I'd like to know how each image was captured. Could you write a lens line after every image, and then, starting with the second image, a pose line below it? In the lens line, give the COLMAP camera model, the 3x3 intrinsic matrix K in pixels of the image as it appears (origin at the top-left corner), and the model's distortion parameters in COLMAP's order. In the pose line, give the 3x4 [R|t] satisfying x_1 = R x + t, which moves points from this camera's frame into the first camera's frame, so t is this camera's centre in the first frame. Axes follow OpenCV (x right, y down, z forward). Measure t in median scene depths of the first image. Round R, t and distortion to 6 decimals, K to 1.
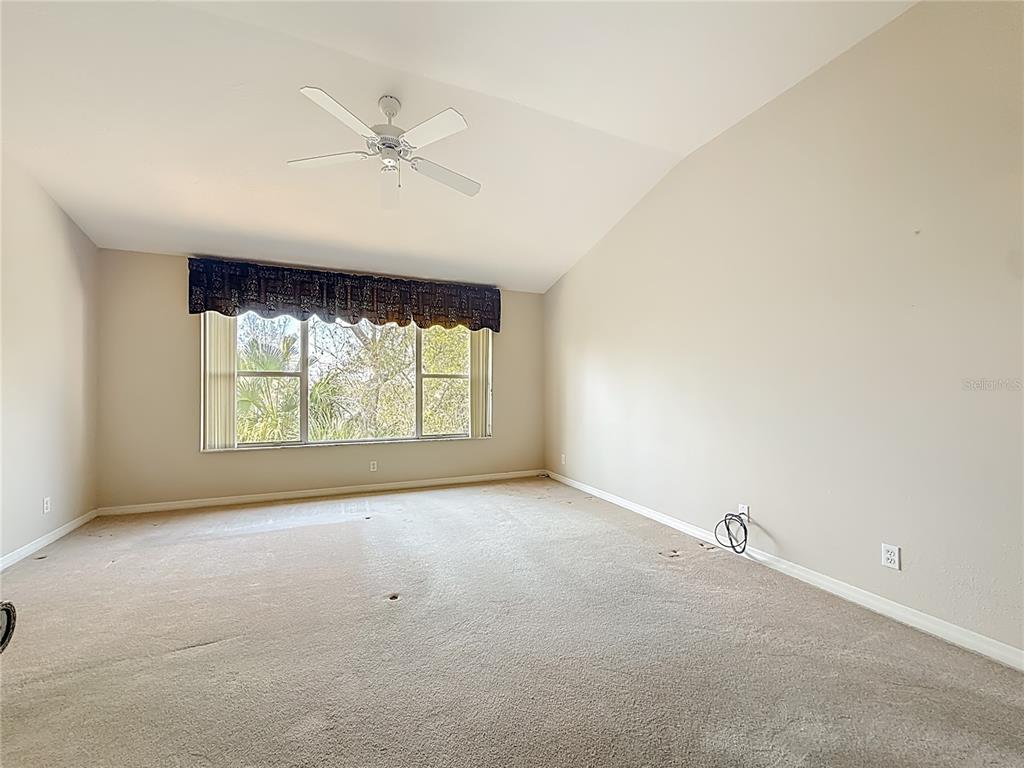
lens RADIAL K [[411.7, 0, 514.4], [0, 411.7, 384.8], [0, 0, 1]] dist [-0.000794, -0.000210]
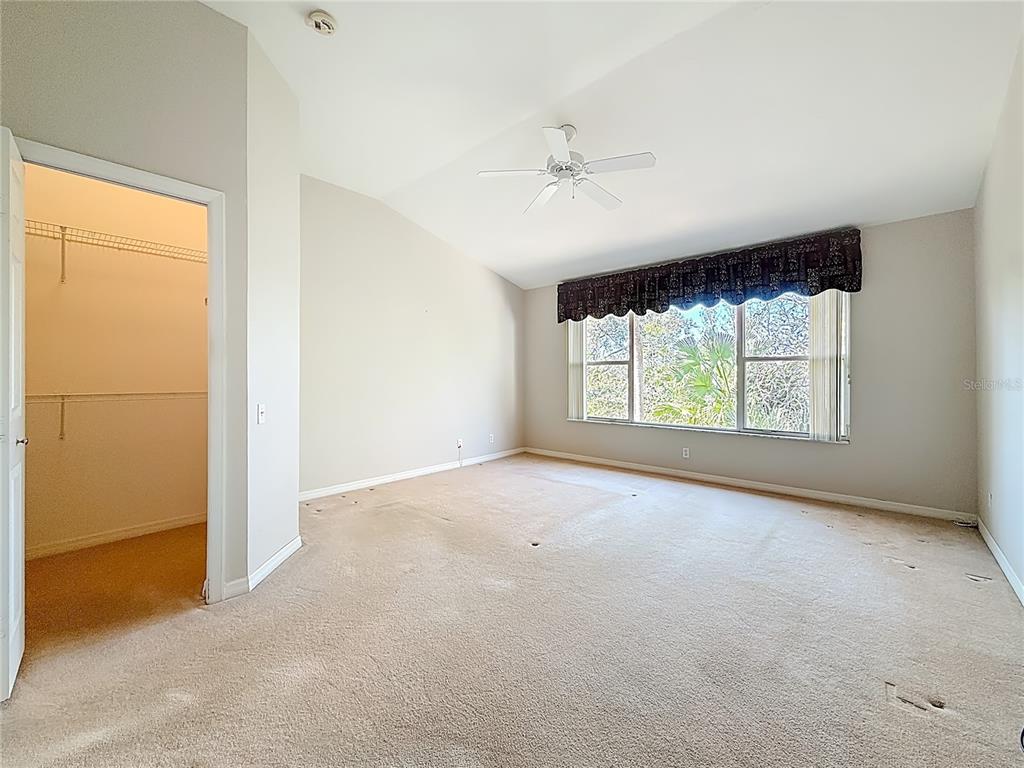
lens RADIAL K [[430.2, 0, 510.6], [0, 430.2, 373.8], [0, 0, 1]] dist [0.001434, 0.000143]
pose [[0.391880, -0.004033, -0.920007, 0.456881], [0.013571, 0.999907, 0.001398, 0.000415], [0.919916, -0.013034, 0.391899, 0.214774]]
